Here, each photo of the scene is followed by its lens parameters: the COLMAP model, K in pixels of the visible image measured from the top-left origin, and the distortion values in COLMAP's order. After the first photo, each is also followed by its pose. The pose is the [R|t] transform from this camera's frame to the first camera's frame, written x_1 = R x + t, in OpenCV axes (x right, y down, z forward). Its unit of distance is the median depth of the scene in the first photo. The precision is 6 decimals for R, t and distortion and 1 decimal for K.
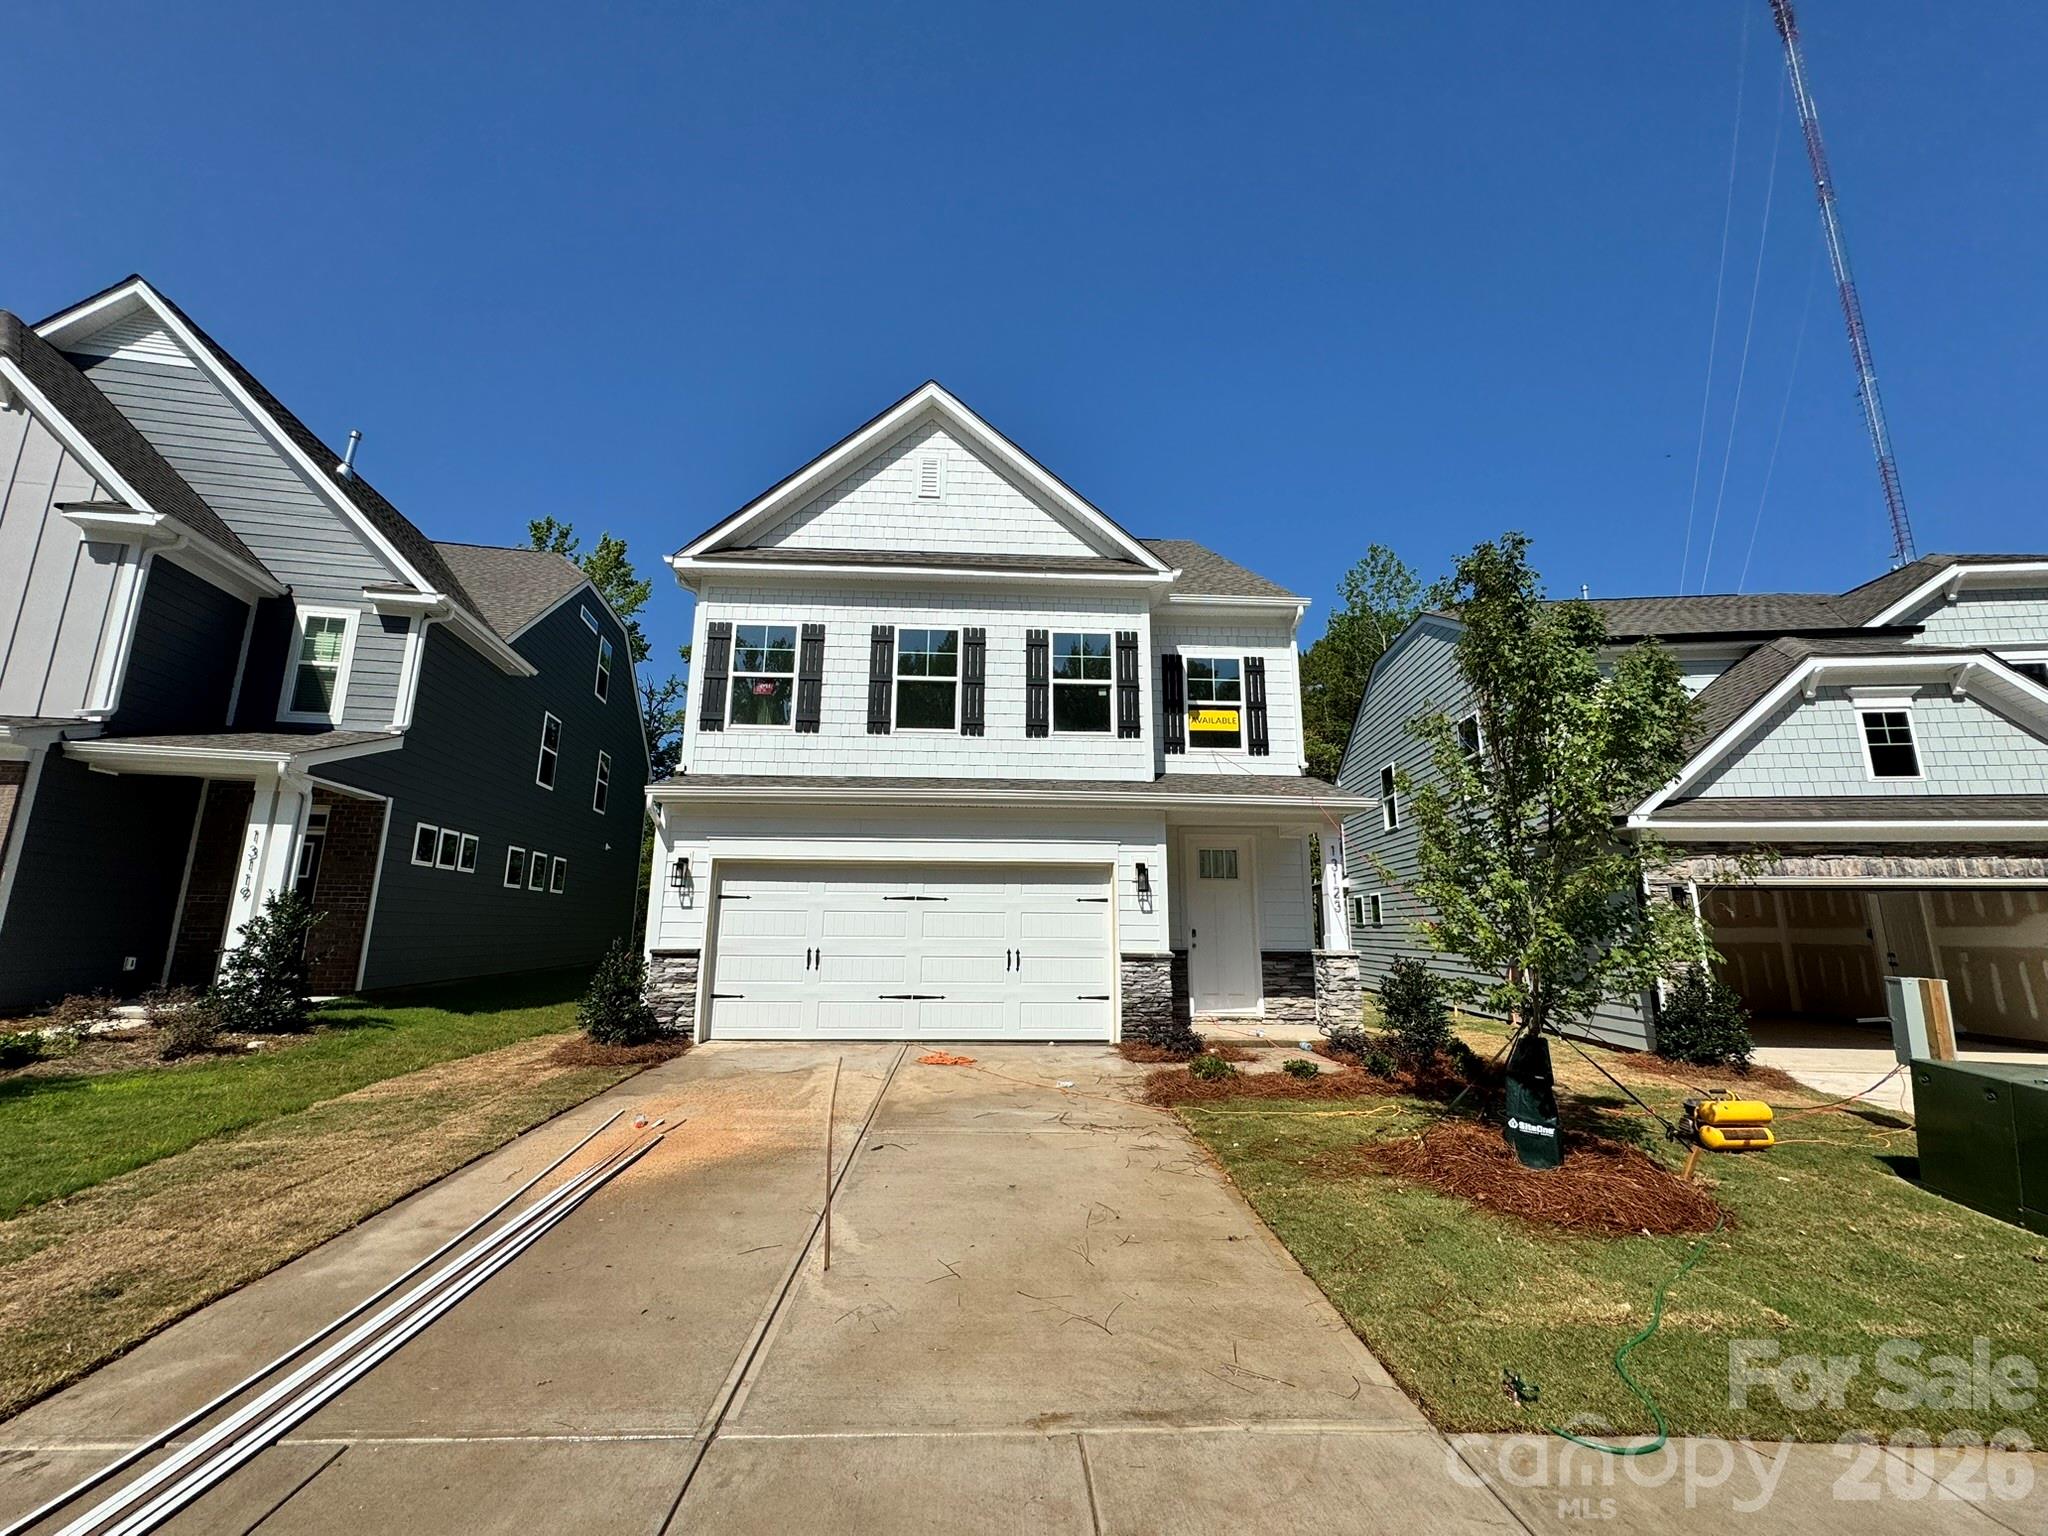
lens RADIAL K [[805.5, 0, 1024.0], [0, 805.5, 768.0], [0, 0, 1]] dist [0.001401, 0.000155]
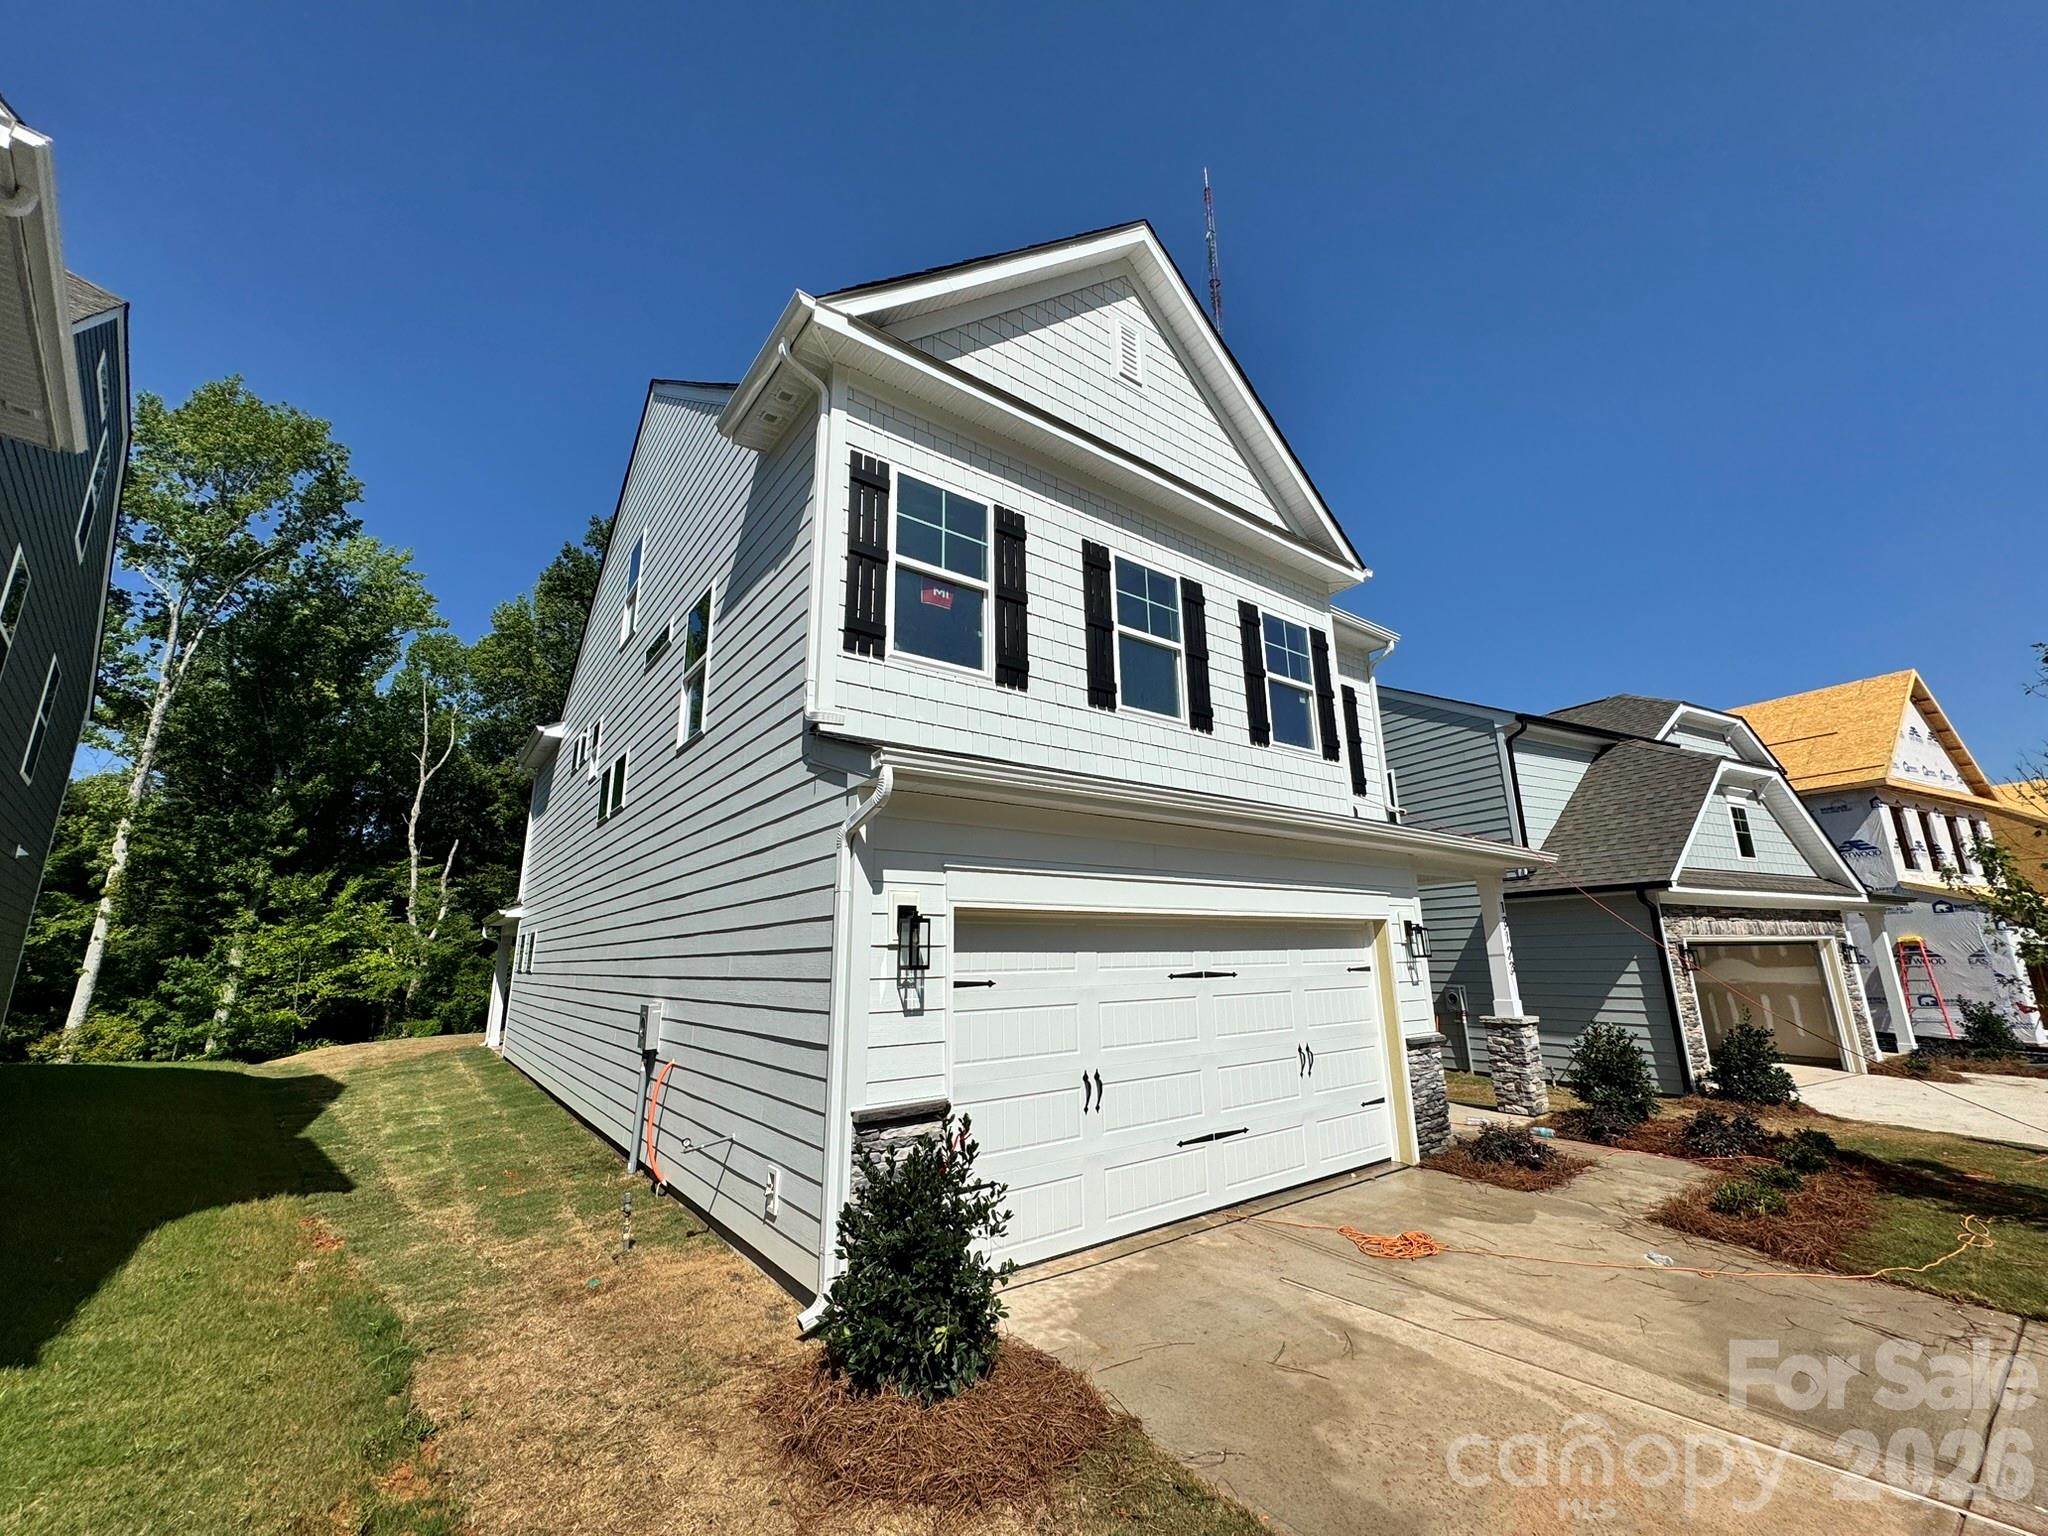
lens RADIAL K [[834.7, 0, 1041.1], [0, 834.7, 752.6], [0, 0, 1]] dist [-0.000324, 0.018817]
pose [[0.809934, 0.119540, 0.574210, -0.580733], [-0.090393, 0.992754, -0.079172, 0.047183], [-0.579513, 0.012220, 0.814871, 0.488022]]
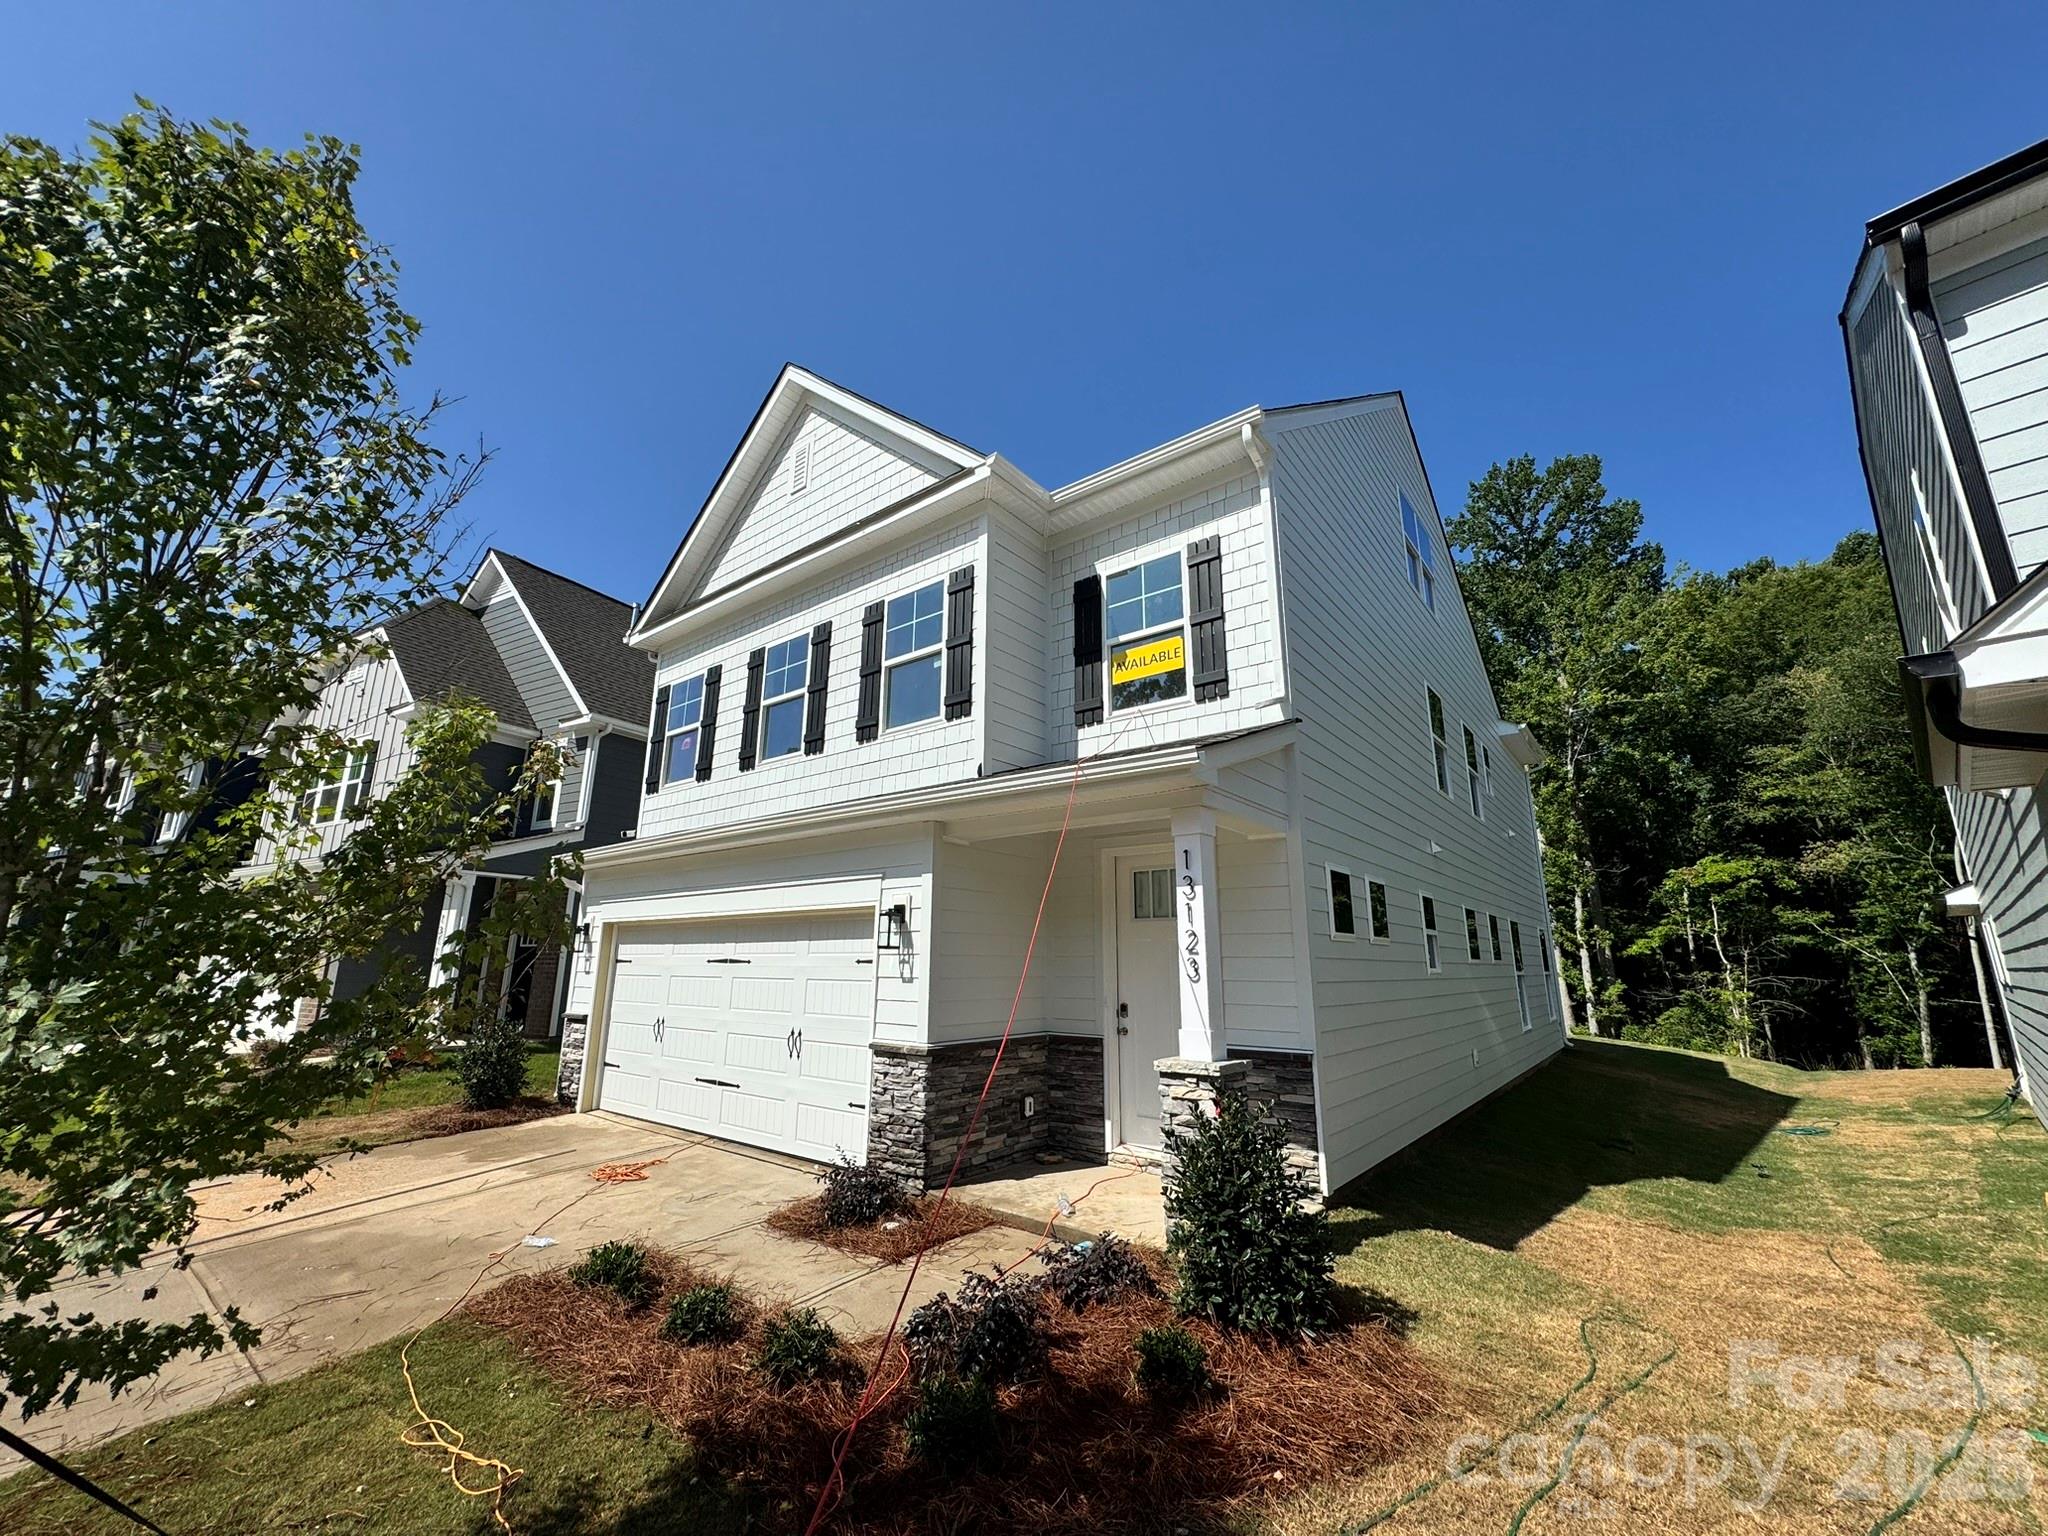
lens RADIAL K [[805.5, 0, 1024.0], [0, 805.5, 768.0], [0, 0, 1]] dist [0.001401, 0.000155]
pose [[0.757667, -0.159024, -0.632971, 0.596310], [0.127736, 0.987236, -0.095127, 0.076097], [0.640019, -0.008778, 0.768309, 0.508773]]
